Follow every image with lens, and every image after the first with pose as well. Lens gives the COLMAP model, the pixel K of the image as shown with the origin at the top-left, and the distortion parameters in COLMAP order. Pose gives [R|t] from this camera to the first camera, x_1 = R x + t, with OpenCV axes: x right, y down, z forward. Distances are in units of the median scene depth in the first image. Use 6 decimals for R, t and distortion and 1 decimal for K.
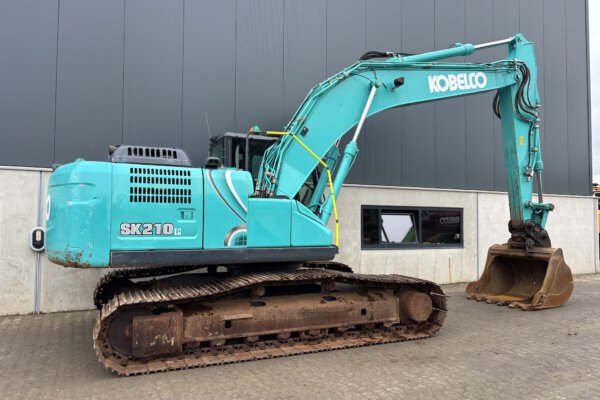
lens RADIAL K [[481.6, 0, 300.5], [0, 481.6, 208.3], [0, 0, 1]] dist [-0.001181, -0.003822]
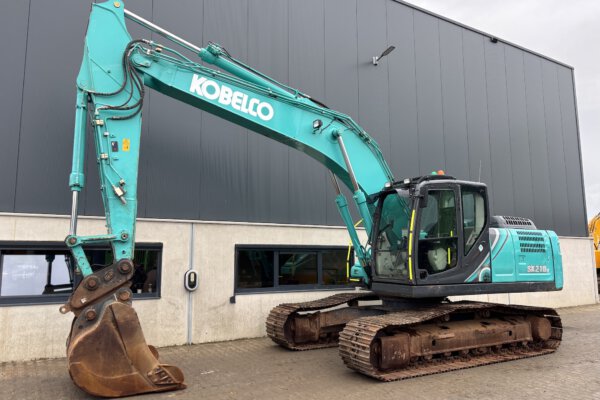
lens RADIAL K [[454.0, 0, 300.0], [0, 454.0, 200.0], [0, 0, 1]] dist [-0.031269, -0.003886]
pose [[0.999235, -0.006010, 0.038638, -0.475807], [0.010215, 0.993926, -0.109575, -0.012121], [-0.037745, 0.109886, 0.993227, -0.209201]]
